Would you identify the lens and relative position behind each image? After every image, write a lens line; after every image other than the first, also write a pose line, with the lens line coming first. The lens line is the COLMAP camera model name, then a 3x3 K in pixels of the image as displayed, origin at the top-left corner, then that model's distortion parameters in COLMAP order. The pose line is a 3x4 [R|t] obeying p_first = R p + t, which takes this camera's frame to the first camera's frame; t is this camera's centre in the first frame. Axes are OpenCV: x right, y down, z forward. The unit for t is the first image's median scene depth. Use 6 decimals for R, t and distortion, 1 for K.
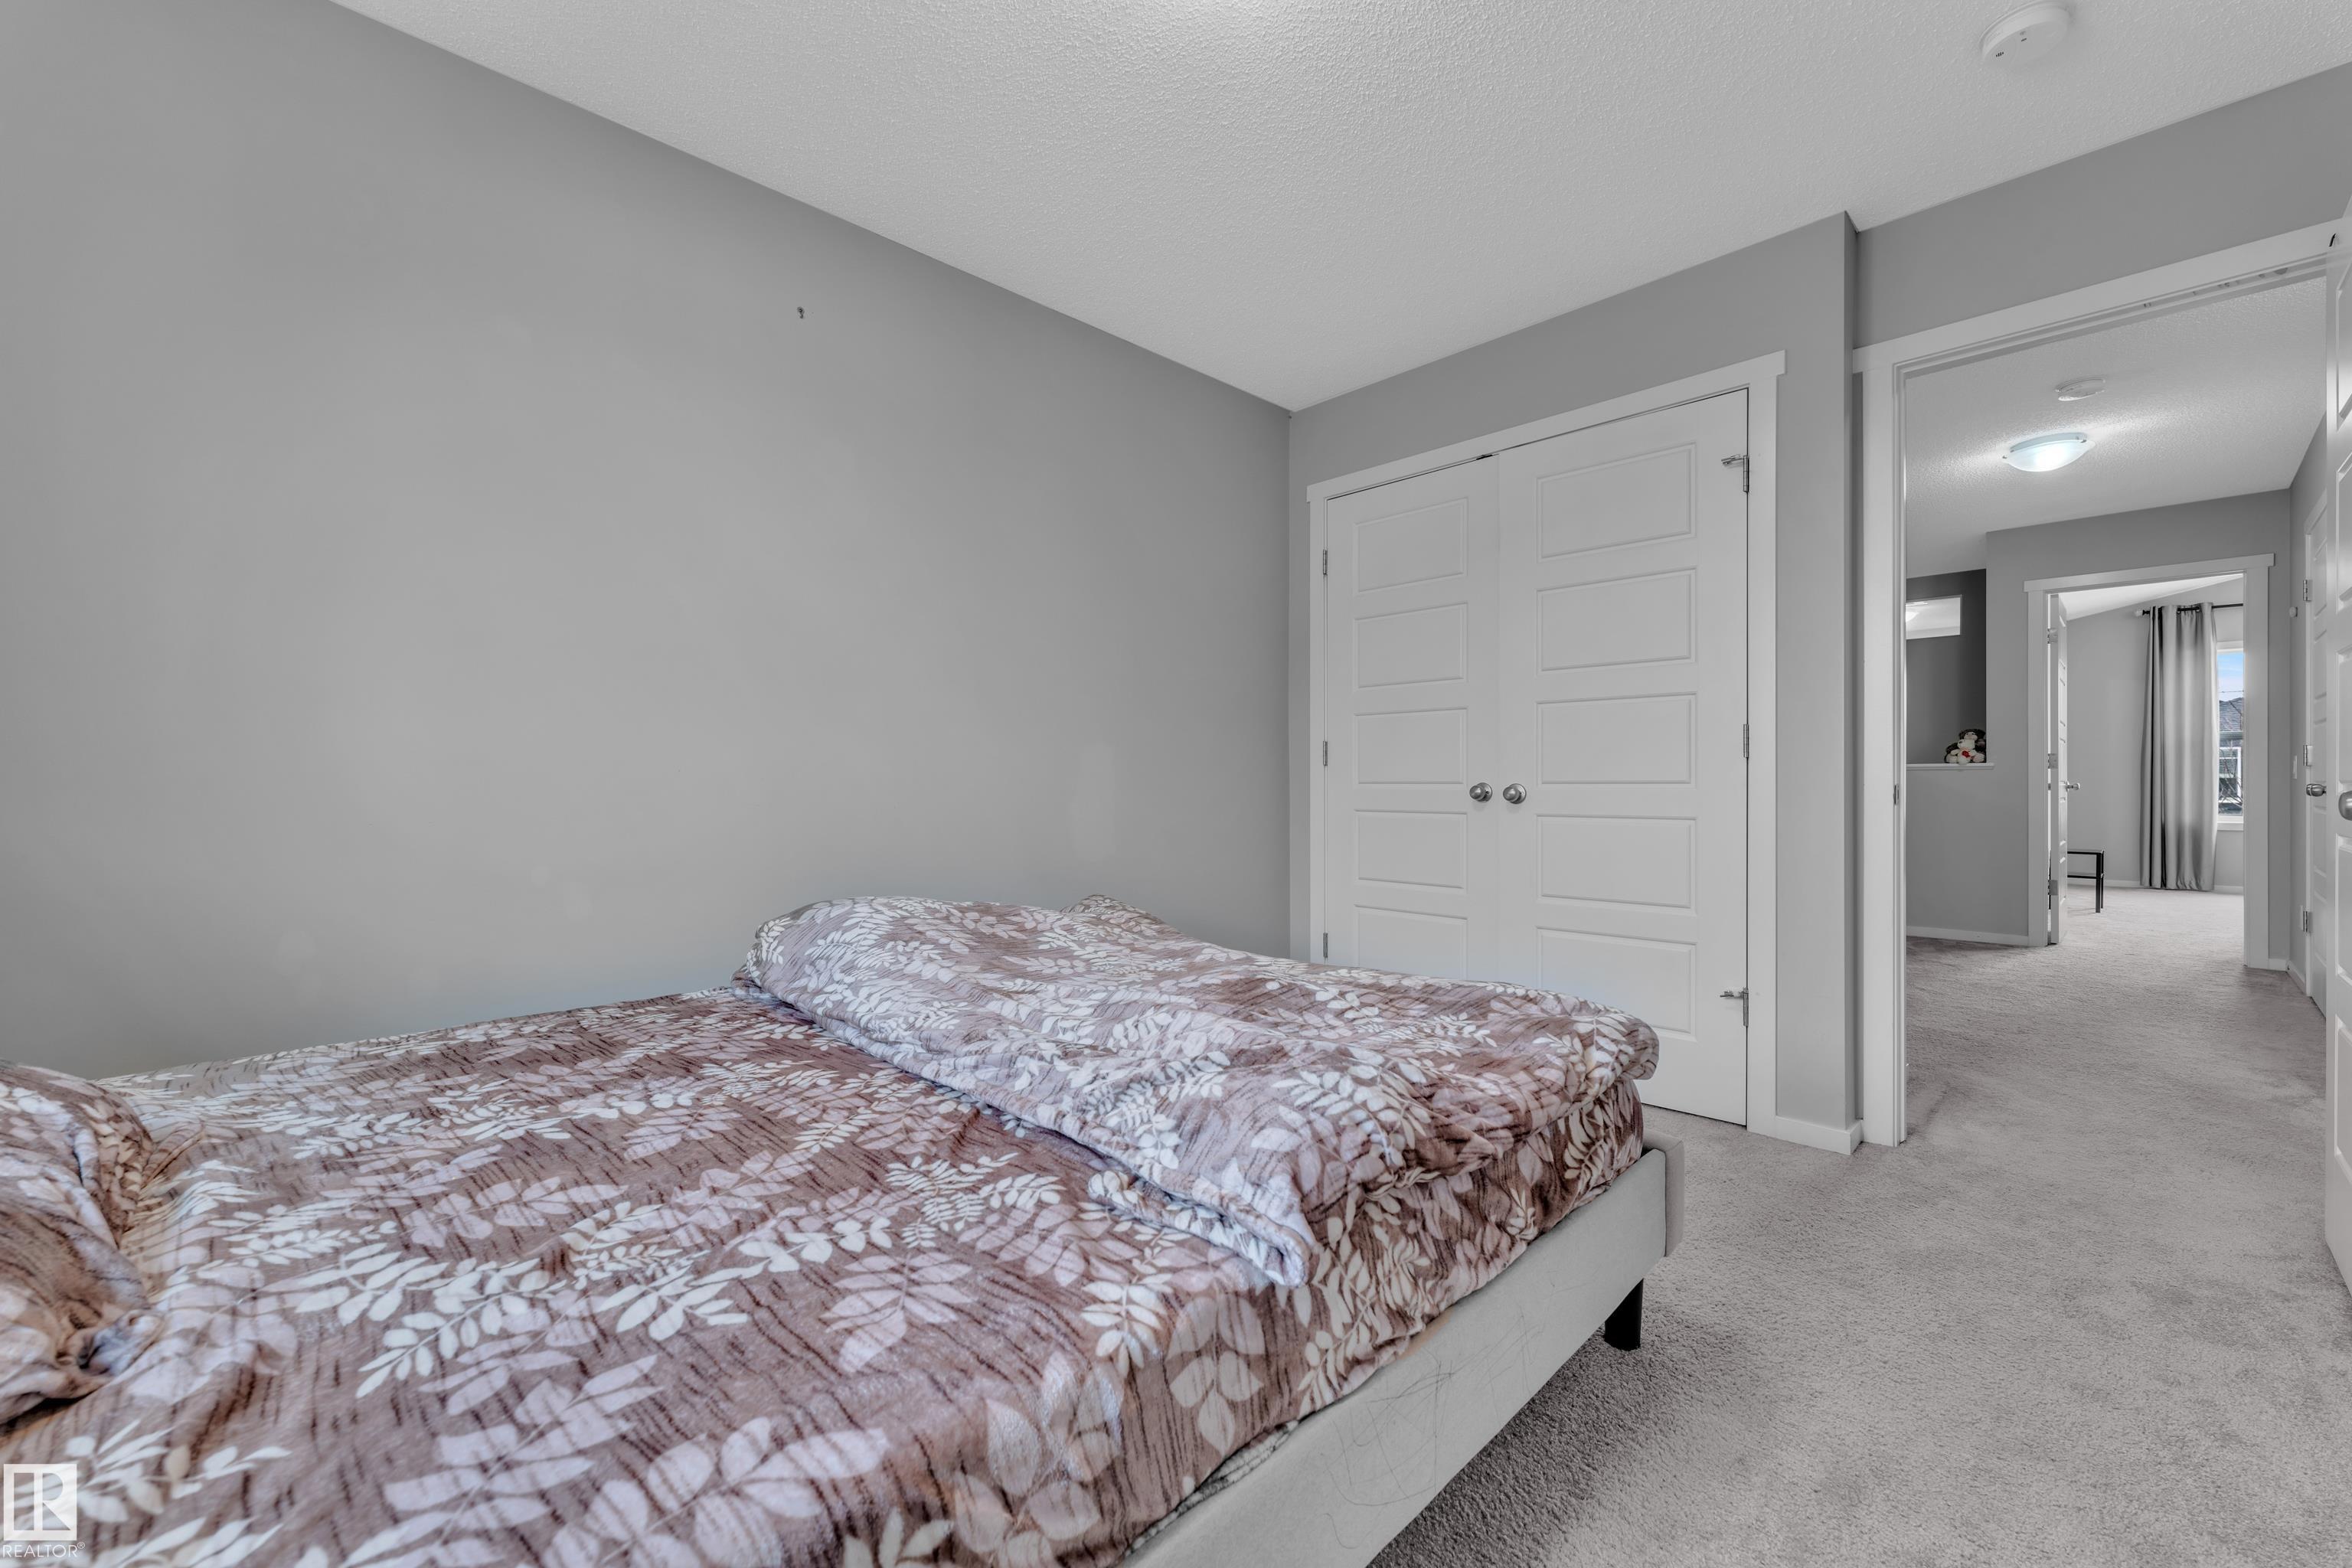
lens RADIAL K [[955.3, 0, 1175.7], [0, 955.3, 787.6], [0, 0, 1]] dist [-0.000284, 0.000594]
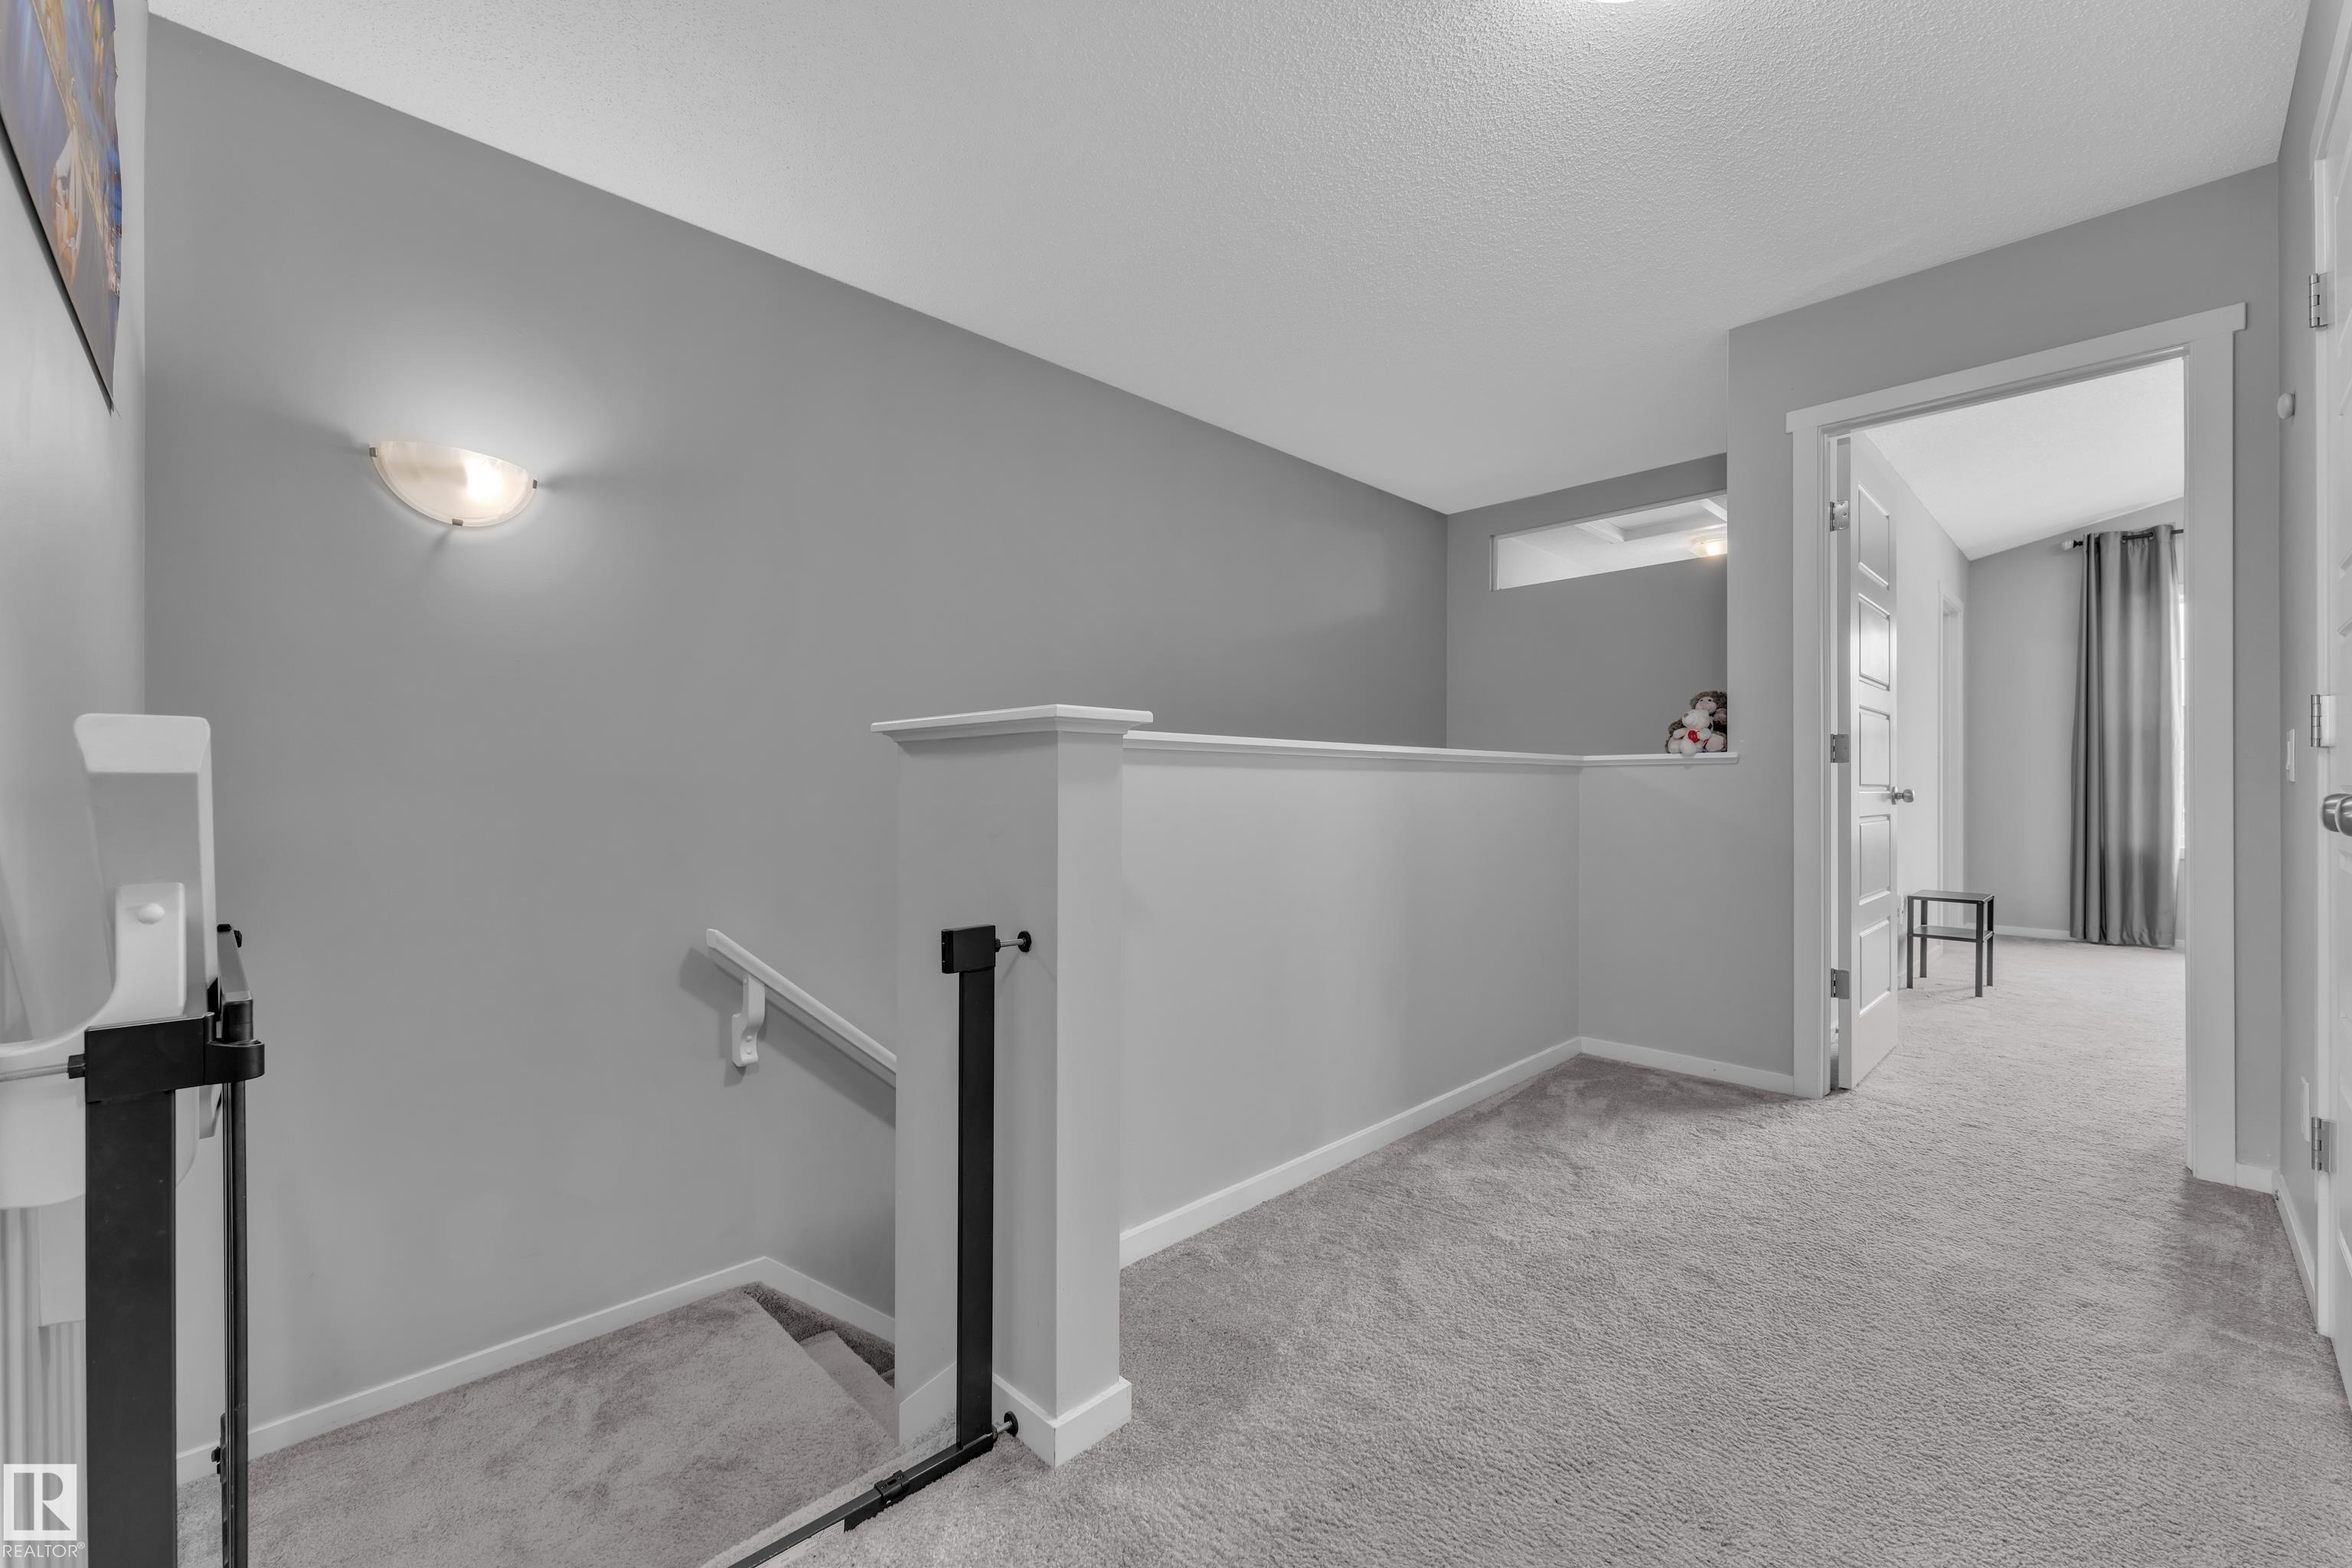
lens RADIAL K [[955.3, 0, 1179.5], [0, 955.3, 790.7], [0, 0, 1]] dist [-0.000284, 0.000594]
pose [[0.999996, 0.001591, 0.002230, 0.529881], [-0.001586, 0.999997, -0.002073, -0.002516], [-0.002233, 0.002069, 0.999995, 0.451640]]
